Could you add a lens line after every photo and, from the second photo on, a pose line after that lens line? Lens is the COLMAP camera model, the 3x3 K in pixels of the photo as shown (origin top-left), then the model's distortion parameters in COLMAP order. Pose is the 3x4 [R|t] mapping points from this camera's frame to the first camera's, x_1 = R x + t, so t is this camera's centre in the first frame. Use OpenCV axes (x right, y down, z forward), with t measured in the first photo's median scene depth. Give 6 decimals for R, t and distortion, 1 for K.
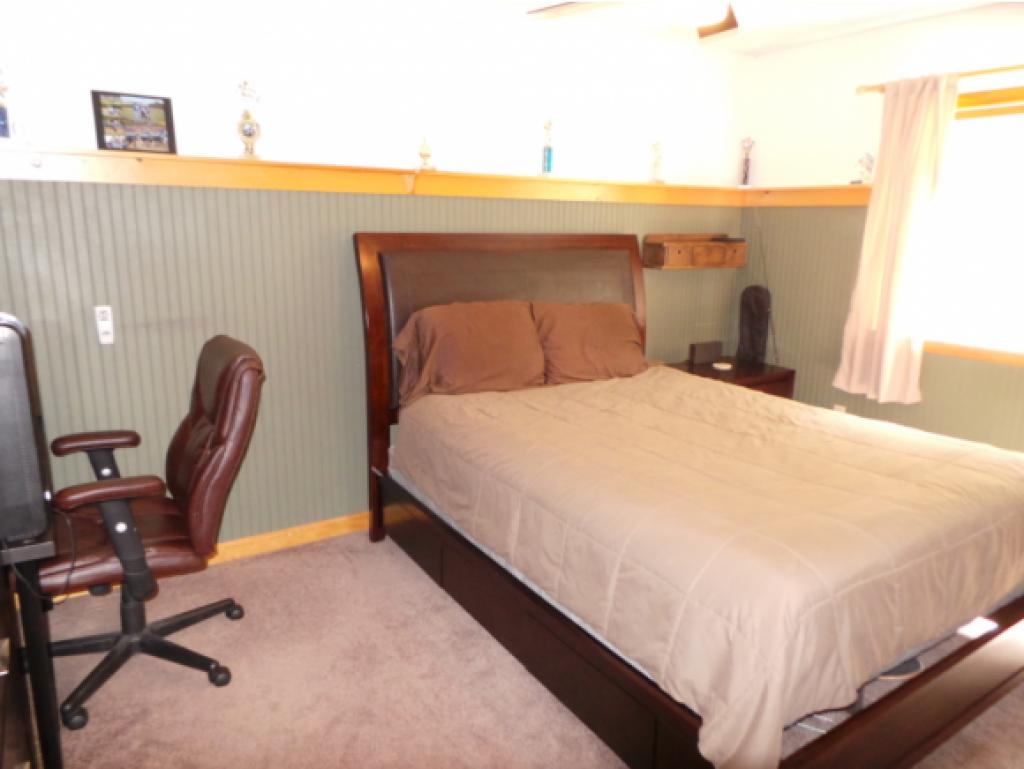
lens RADIAL K [[715.2, 0, 512.0], [0, 715.2, 384.5], [0, 0, 1]] dist [0.006079, 0.000816]
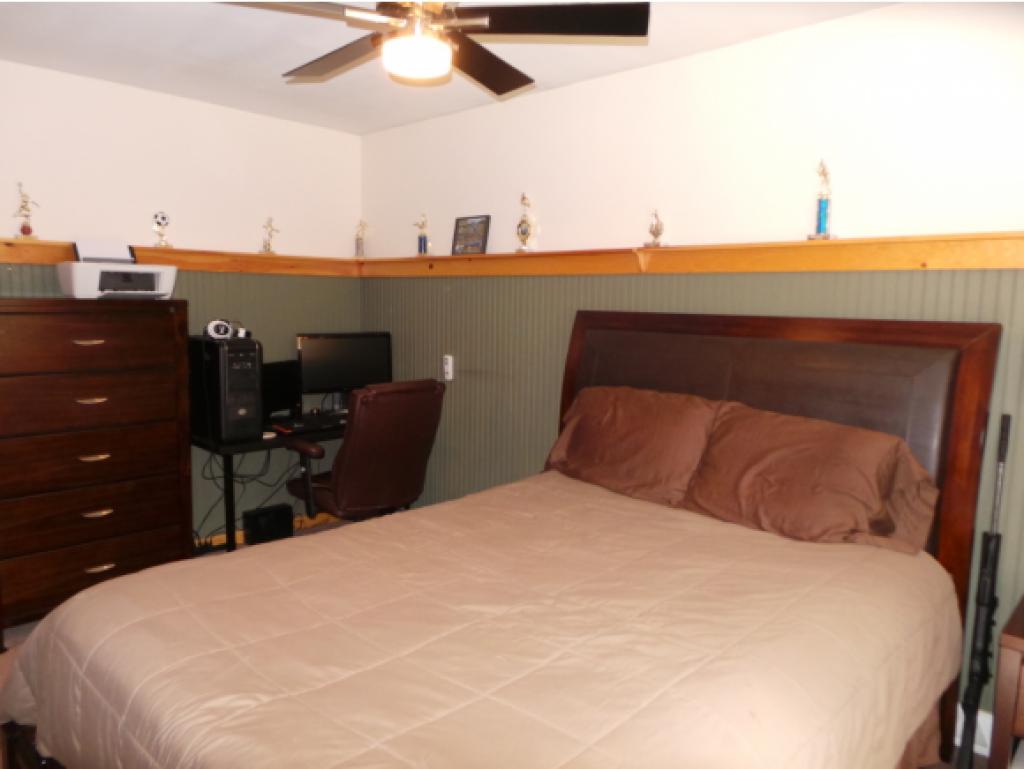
lens RADIAL K [[715.2, 0, 512.0], [0, 715.2, 384.5], [0, 0, 1]] dist [0.006079, 0.000816]
pose [[0.226466, 0.110101, -0.967776, 0.928886], [-0.221537, 0.973372, 0.058896, -0.166009], [0.948491, 0.201061, 0.244827, 0.757259]]
